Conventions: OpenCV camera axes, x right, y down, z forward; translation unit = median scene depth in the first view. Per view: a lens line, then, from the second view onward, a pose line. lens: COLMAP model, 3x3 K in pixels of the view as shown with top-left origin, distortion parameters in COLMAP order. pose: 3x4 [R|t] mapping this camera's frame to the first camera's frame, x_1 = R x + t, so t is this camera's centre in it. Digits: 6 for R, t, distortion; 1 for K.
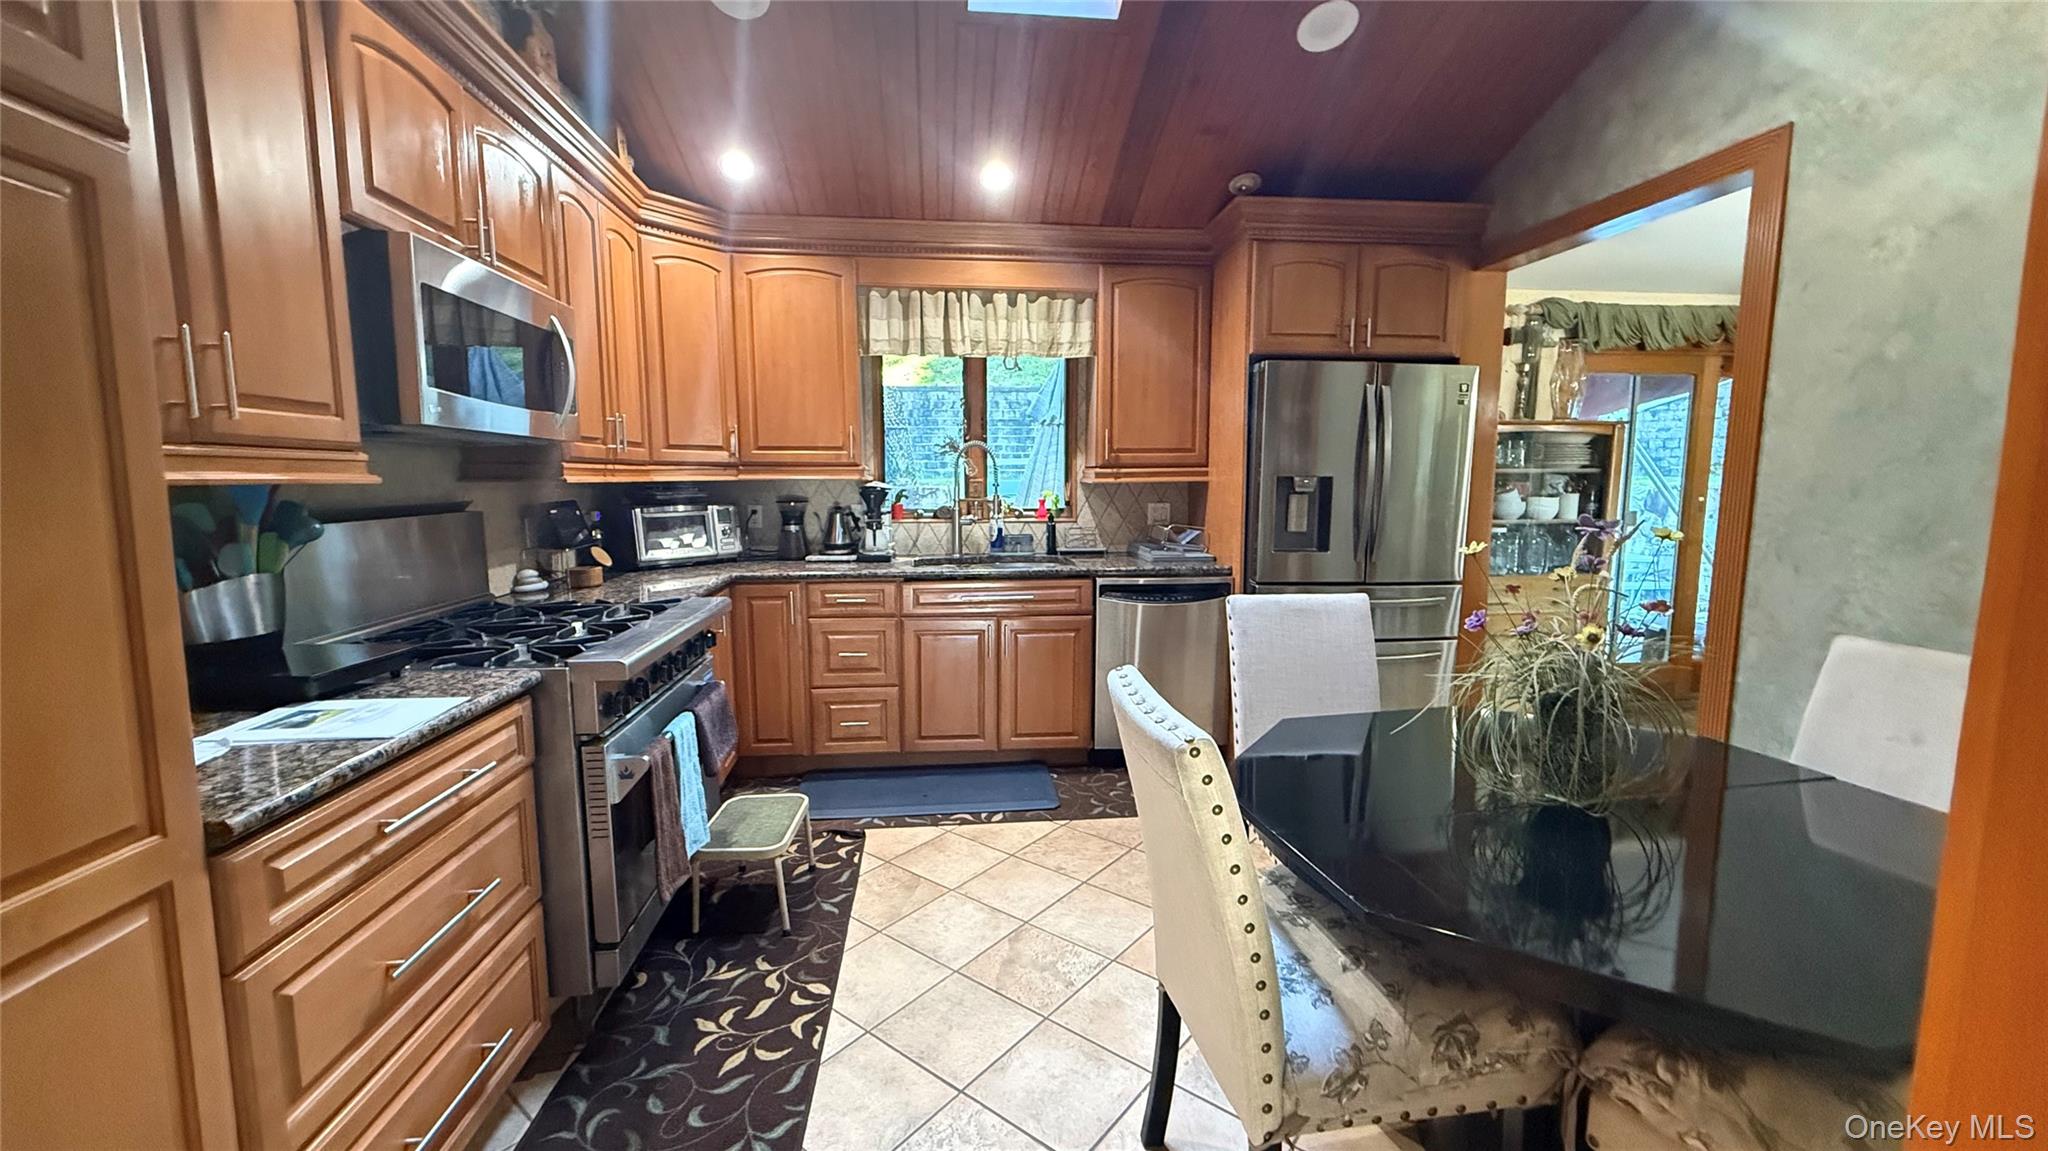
lens RADIAL K [[814.8, 0, 1024.0], [0, 814.8, 575.5], [0, 0, 1]] dist [0.001438, -0.000222]
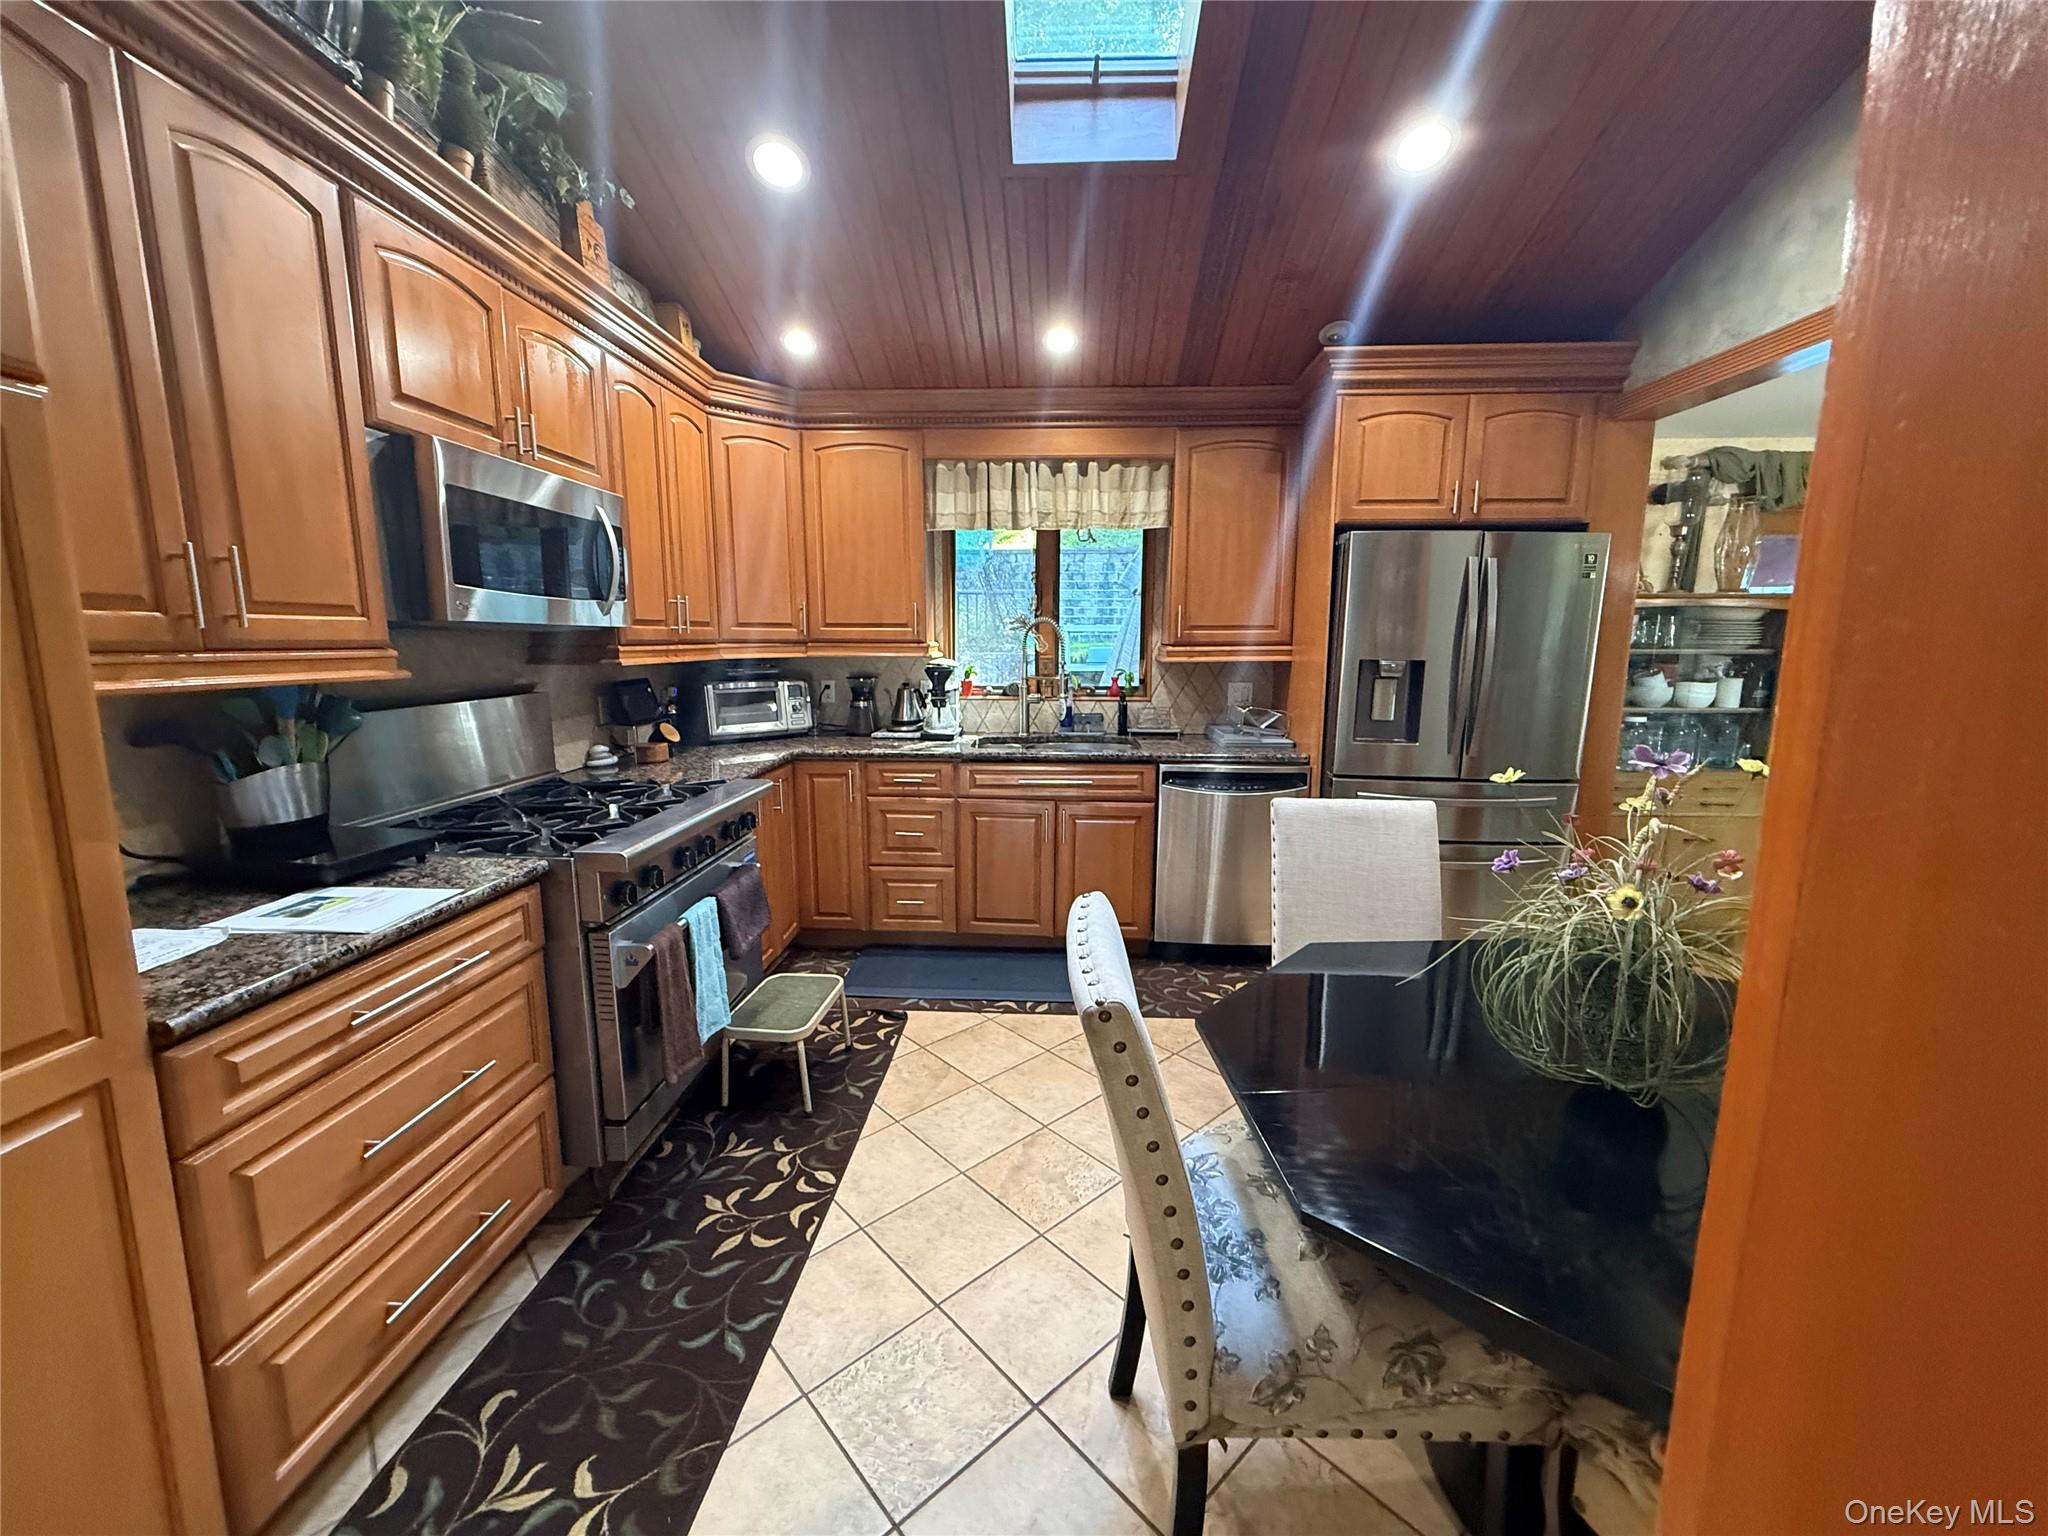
lens RADIAL K [[814.7, 0, 1024.0], [0, 814.7, 768.0], [0, 0, 1]] dist [0.000220, 0.000483]
pose [[0.987383, 0.029470, -0.155583, 0.102938], [-0.023165, 0.998841, 0.042184, -0.036620], [0.156646, -0.038047, 0.986922, 0.047451]]
